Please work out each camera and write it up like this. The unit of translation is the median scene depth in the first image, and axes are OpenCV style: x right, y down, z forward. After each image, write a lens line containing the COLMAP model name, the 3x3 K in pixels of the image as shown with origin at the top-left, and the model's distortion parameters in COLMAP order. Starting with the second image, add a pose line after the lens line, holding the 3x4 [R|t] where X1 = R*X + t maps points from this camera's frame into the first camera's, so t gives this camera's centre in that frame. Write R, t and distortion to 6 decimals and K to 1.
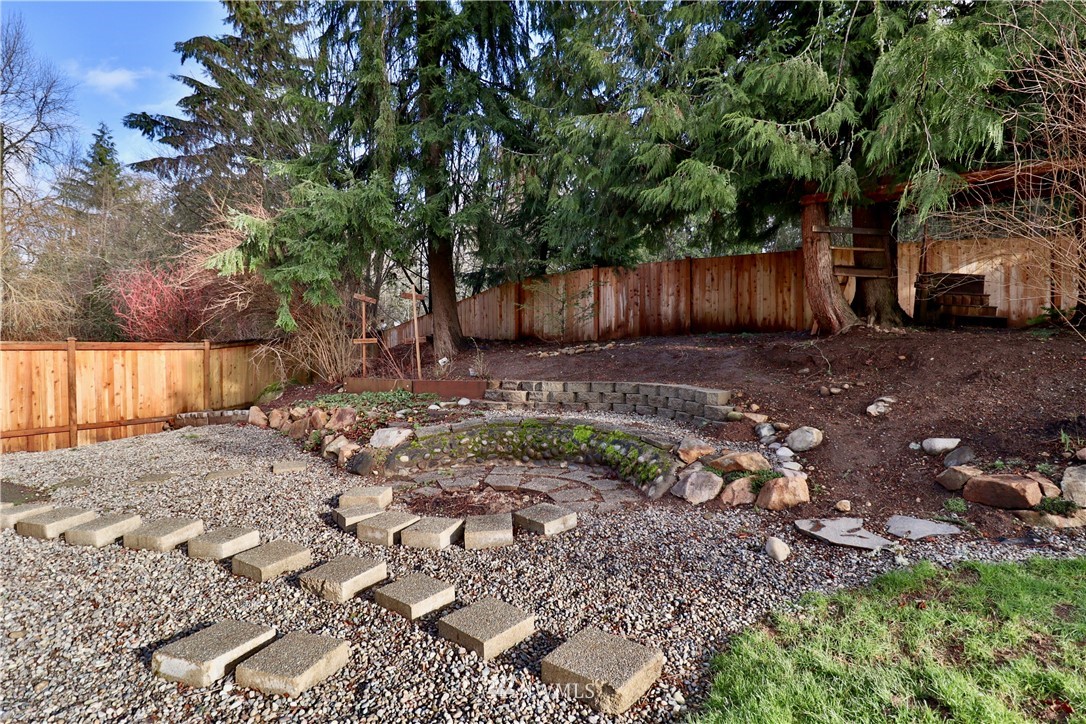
lens RADIAL K [[561.2, 0, 556.5], [0, 561.2, 351.1], [0, 0, 1]] dist [0.000678, -0.013827]
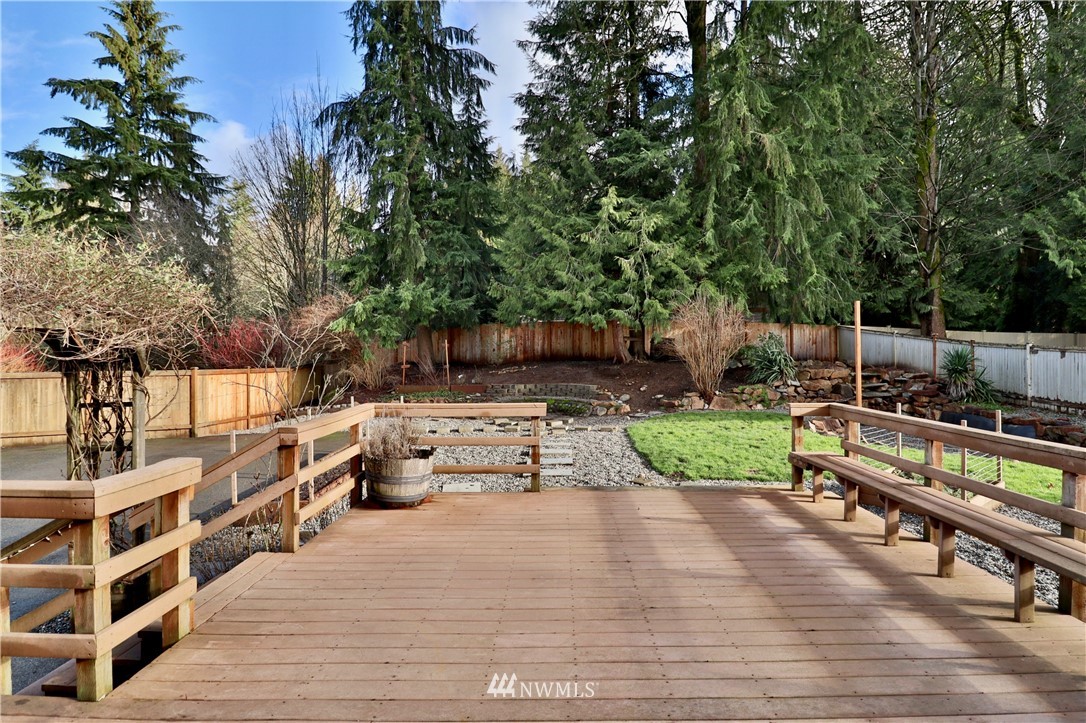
lens RADIAL K [[575.7, 0, 557.7], [0, 575.7, 348.5], [0, 0, 1]] dist [0.001317, -0.013473]
pose [[0.910676, 0.004552, 0.413096, -0.674774], [0.005734, 0.999704, -0.023657, -0.029361], [-0.413081, 0.023913, 0.910380, -0.988694]]
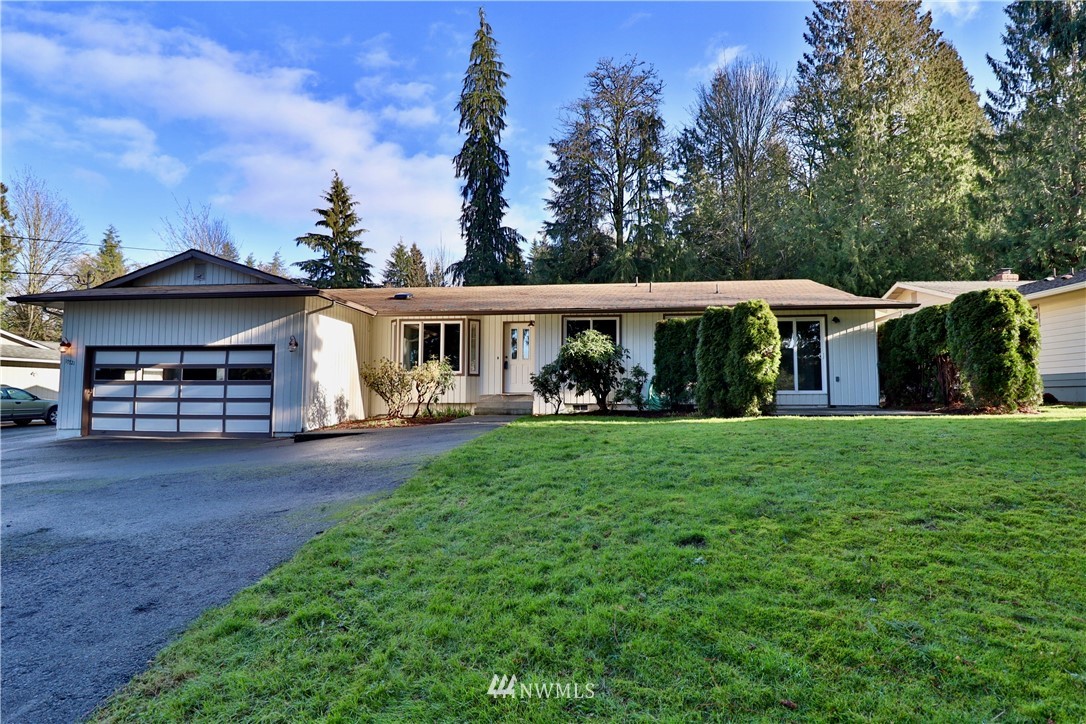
lens RADIAL K [[561.2, 0, 556.5], [0, 561.2, 351.1], [0, 0, 1]] dist [0.000678, -0.013827]
pose [[0.945484, 0.027242, 0.324528, -1.203745], [0.003026, 0.995717, -0.092402, 0.123766], [-0.325656, 0.088346, 0.941352, -3.165460]]
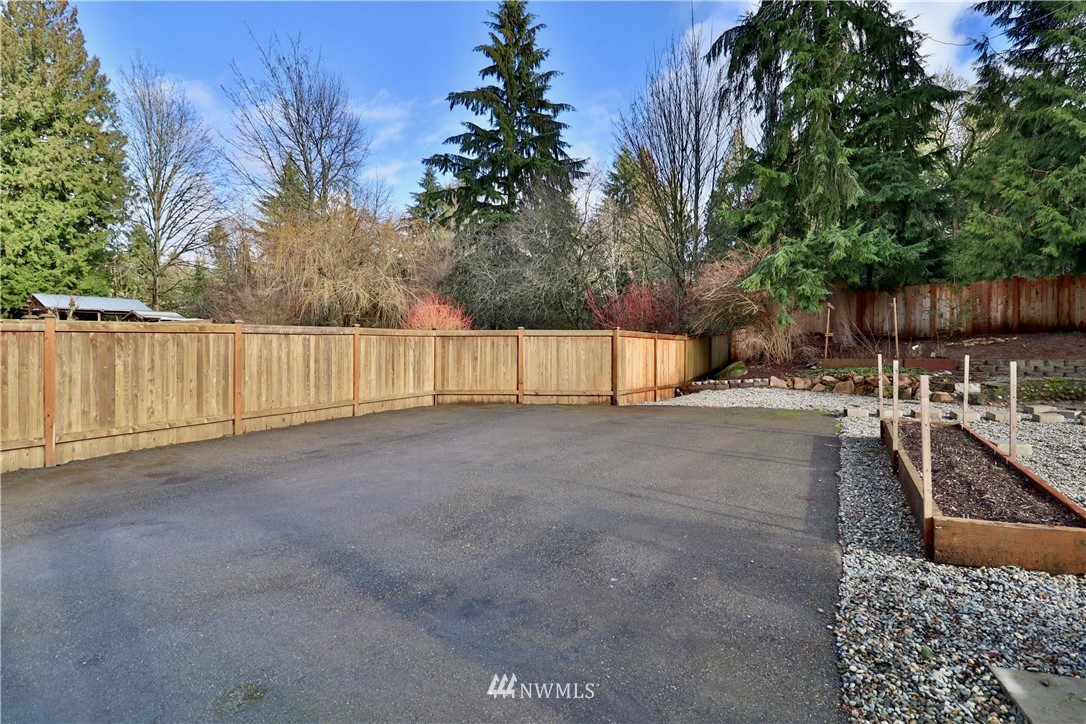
lens RADIAL K [[561.2, 0, 556.5], [0, 561.2, 351.1], [0, 0, 1]] dist [0.000678, -0.013827]
pose [[0.997016, 0.009844, -0.076559, -0.948470], [-0.010255, 0.999935, -0.004976, 0.040417], [0.076505, 0.005746, 0.997053, -0.546879]]
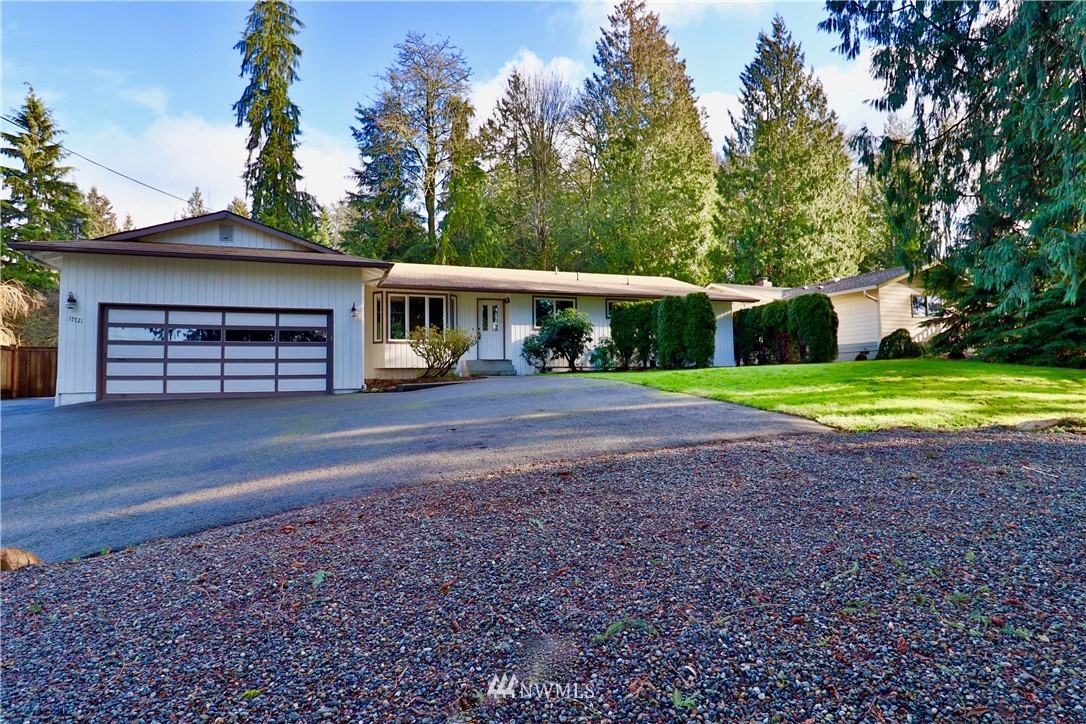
lens RADIAL K [[613.7, 0, 562.3], [0, 613.7, 341.6], [0, 0, 1]] dist [-0.006433, -0.003303]
pose [[0.684673, 0.038999, 0.727806, -2.049368], [0.027631, 0.996461, -0.079387, 0.199524], [-0.728326, 0.074464, 0.681172, -3.196754]]
